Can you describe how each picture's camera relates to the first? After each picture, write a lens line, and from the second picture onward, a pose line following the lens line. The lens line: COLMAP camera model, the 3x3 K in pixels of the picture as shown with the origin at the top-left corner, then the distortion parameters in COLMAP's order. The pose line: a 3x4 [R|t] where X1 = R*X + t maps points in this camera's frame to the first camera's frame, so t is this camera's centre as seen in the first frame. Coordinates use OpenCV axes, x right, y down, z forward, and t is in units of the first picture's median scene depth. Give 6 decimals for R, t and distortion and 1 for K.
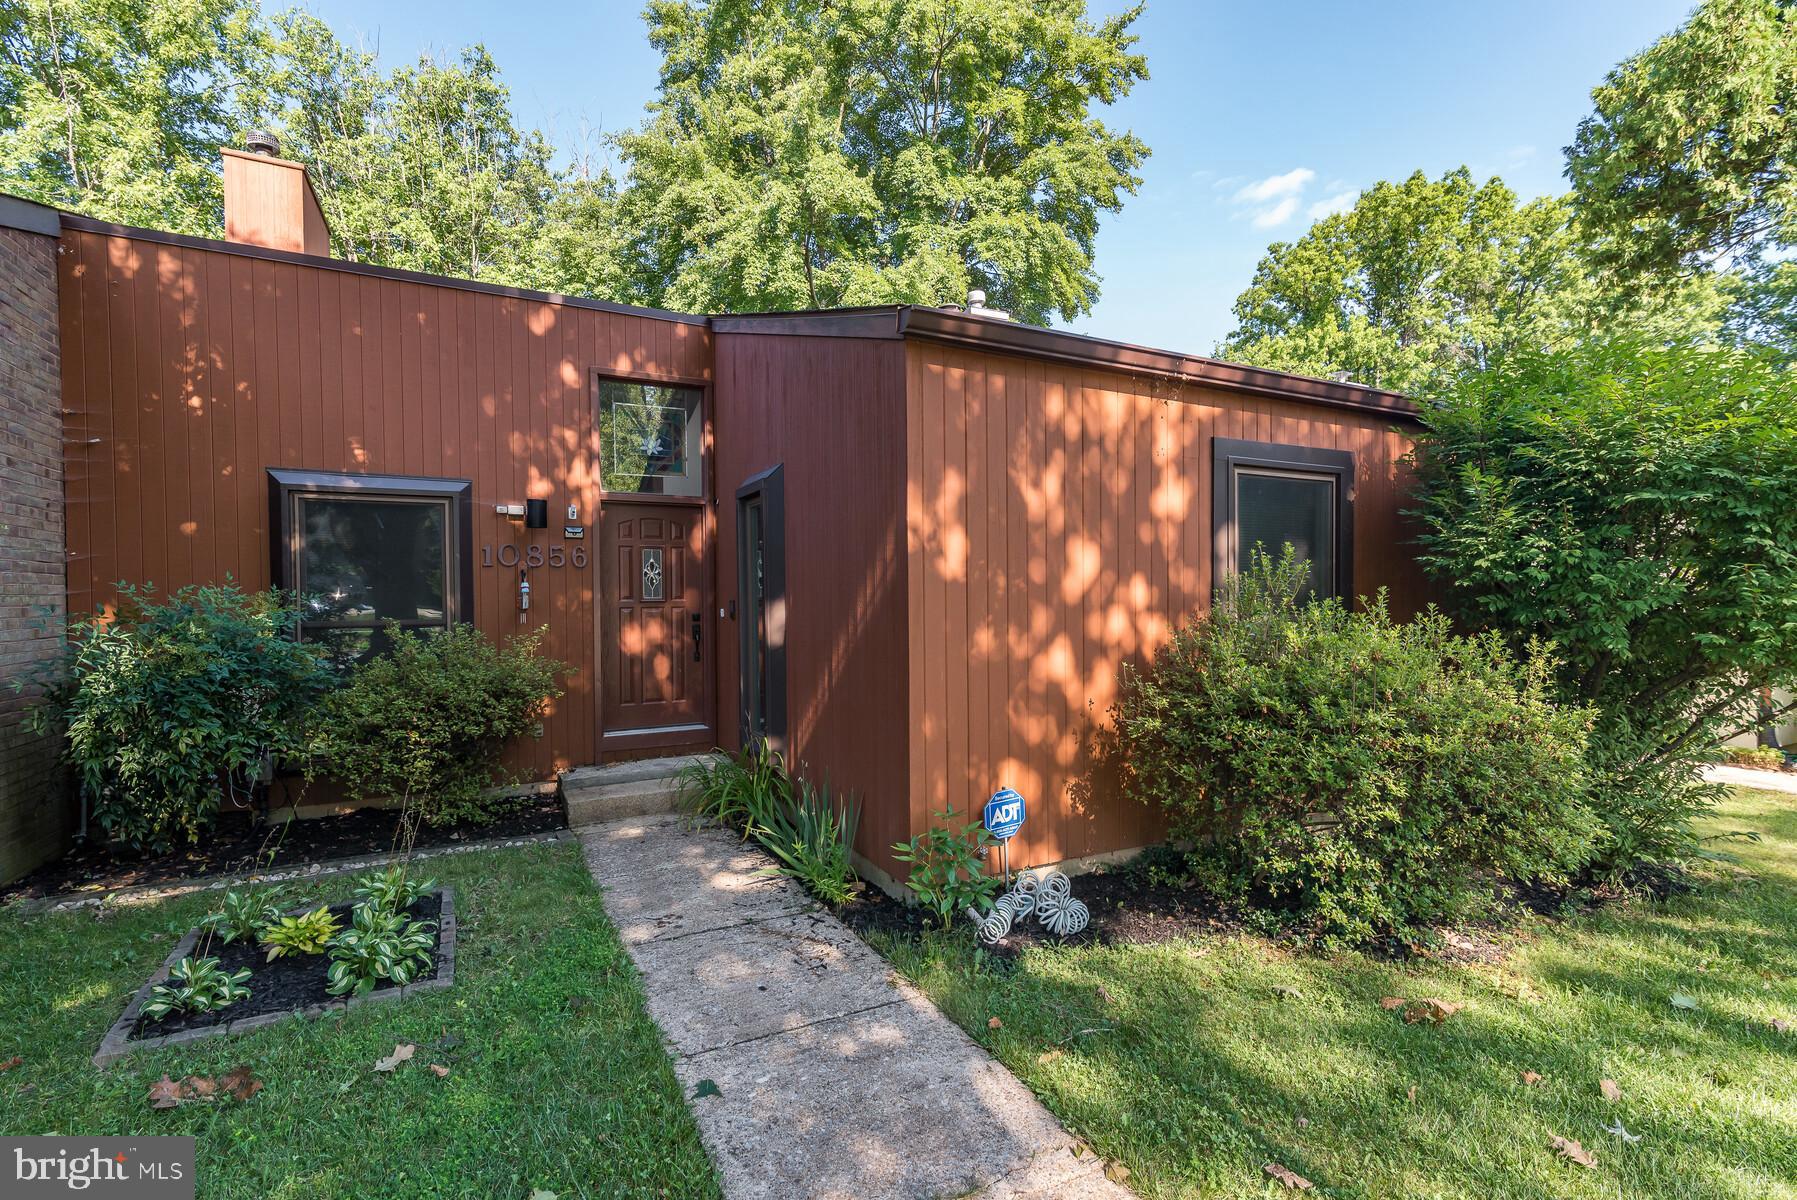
lens RADIAL K [[811.2, 0, 898.5], [0, 811.2, 600.0], [0, 0, 1]] dist [0.007719, 0.000623]
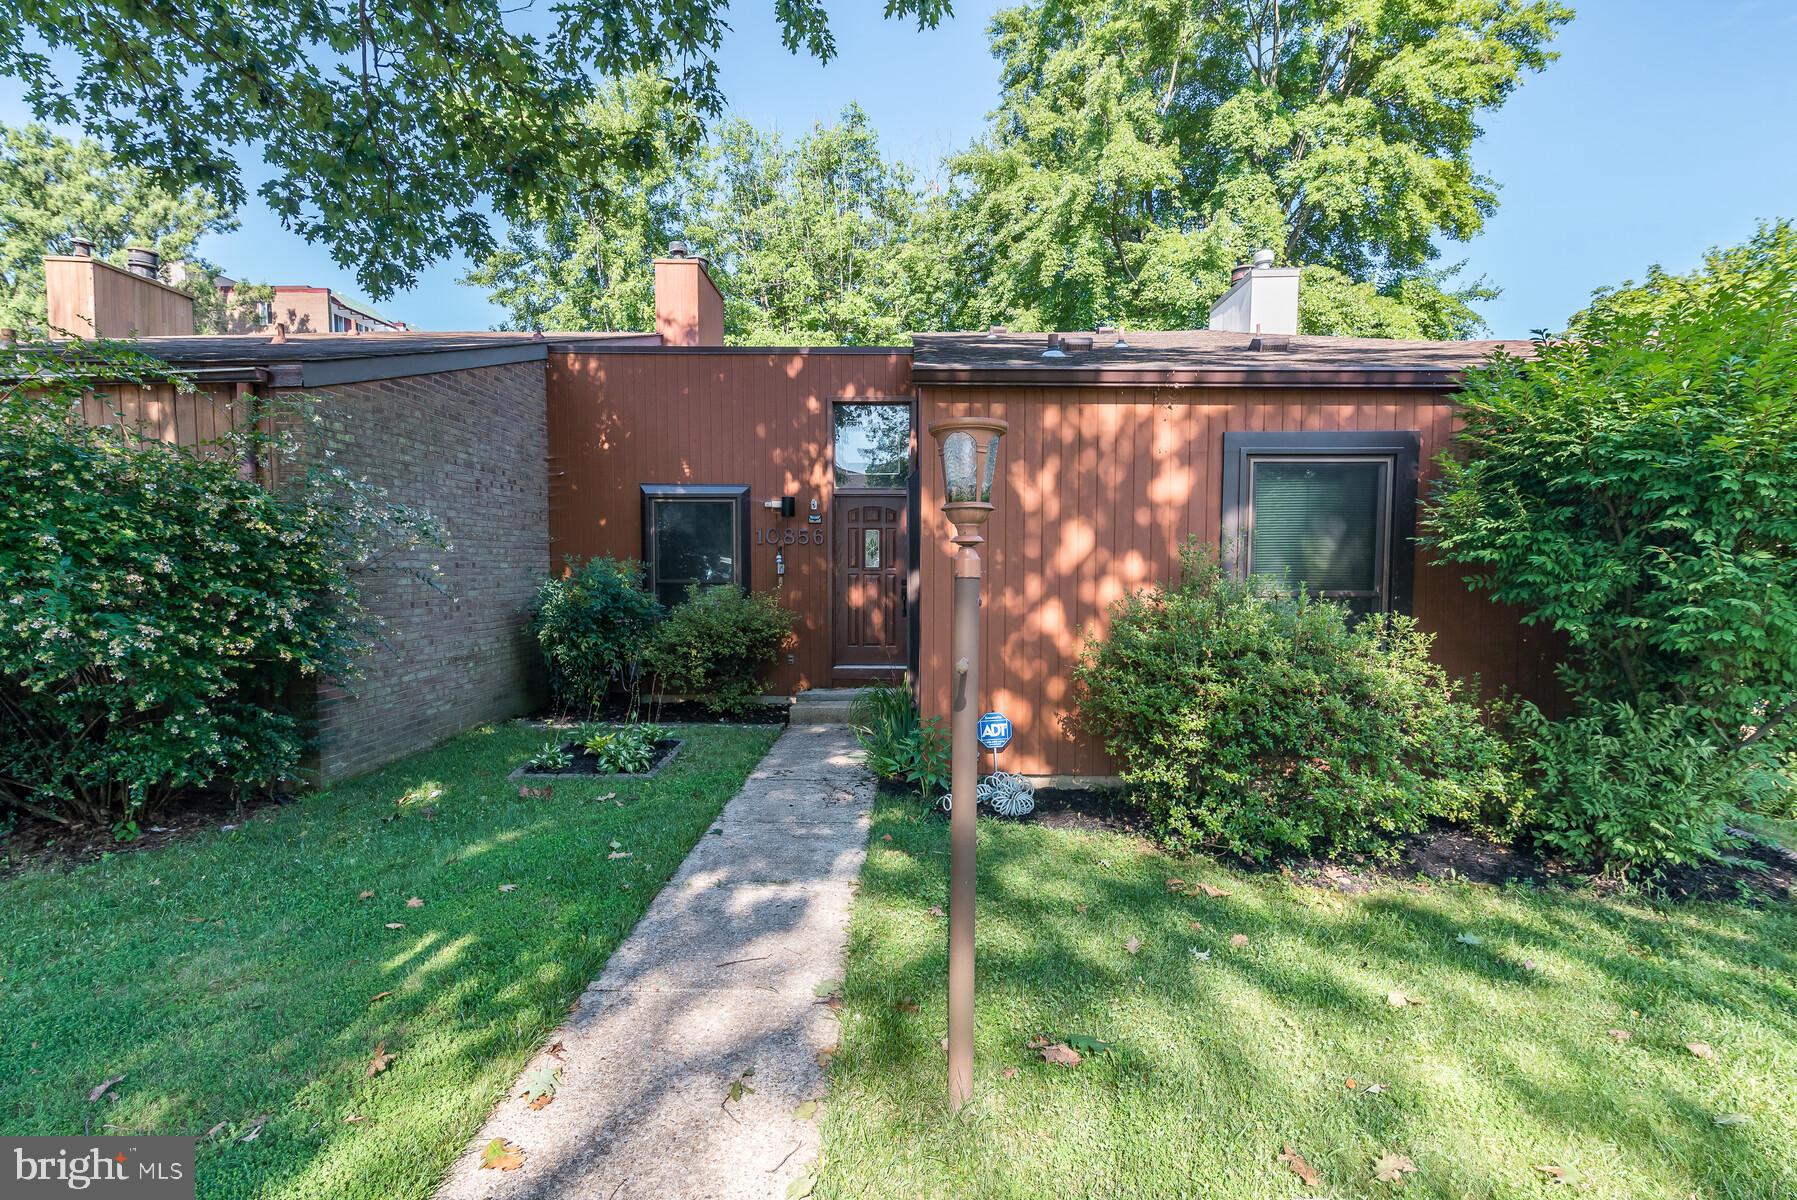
lens RADIAL K [[841.0, 0, 898.5], [0, 841.0, 600.0], [0, 0, 1]] dist [0.004293, 0.000232]
pose [[0.876765, 0.028339, -0.480084, 0.477690], [-0.010591, 0.999158, 0.039636, -0.003734], [0.480803, -0.029667, 0.876327, -0.216217]]
